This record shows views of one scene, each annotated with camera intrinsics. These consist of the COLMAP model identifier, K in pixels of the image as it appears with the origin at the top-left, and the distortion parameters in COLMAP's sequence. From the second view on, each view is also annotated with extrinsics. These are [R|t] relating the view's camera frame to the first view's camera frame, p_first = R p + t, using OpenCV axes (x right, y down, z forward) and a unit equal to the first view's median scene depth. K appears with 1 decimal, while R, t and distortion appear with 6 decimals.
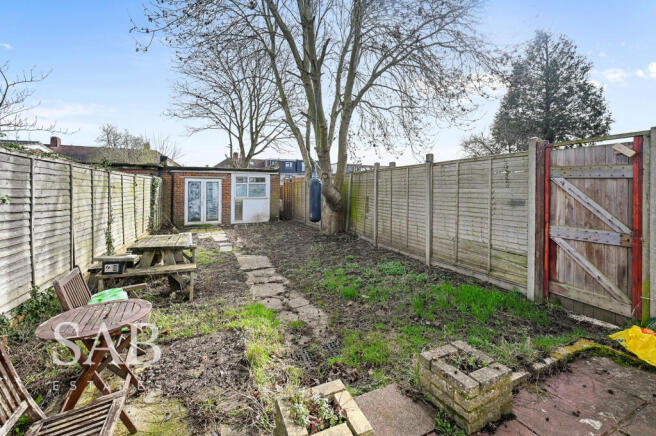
lens RADIAL K [[259.5, 0, 325.0], [0, 259.5, 190.5], [0, 0, 1]] dist [-0.000709, -0.000159]
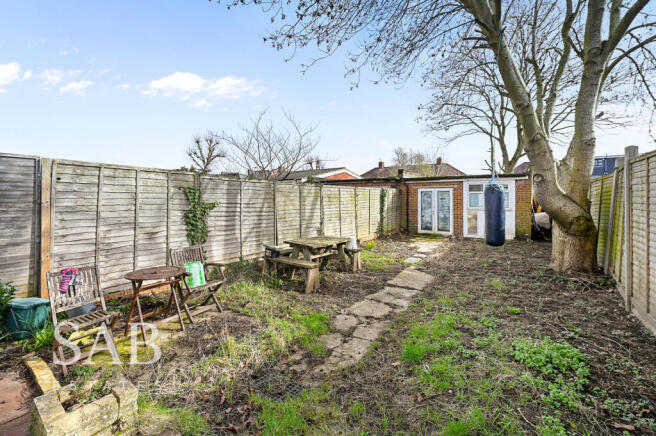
lens RADIAL K [[259.5, 0, 330.9], [0, 259.5, 197.3], [0, 0, 1]] dist [-0.000709, -0.000159]
pose [[0.558655, -0.003937, -0.829391, 0.239754], [-0.004449, 0.999960, -0.007743, -0.001542], [0.829388, 0.008015, 0.558615, 0.193715]]
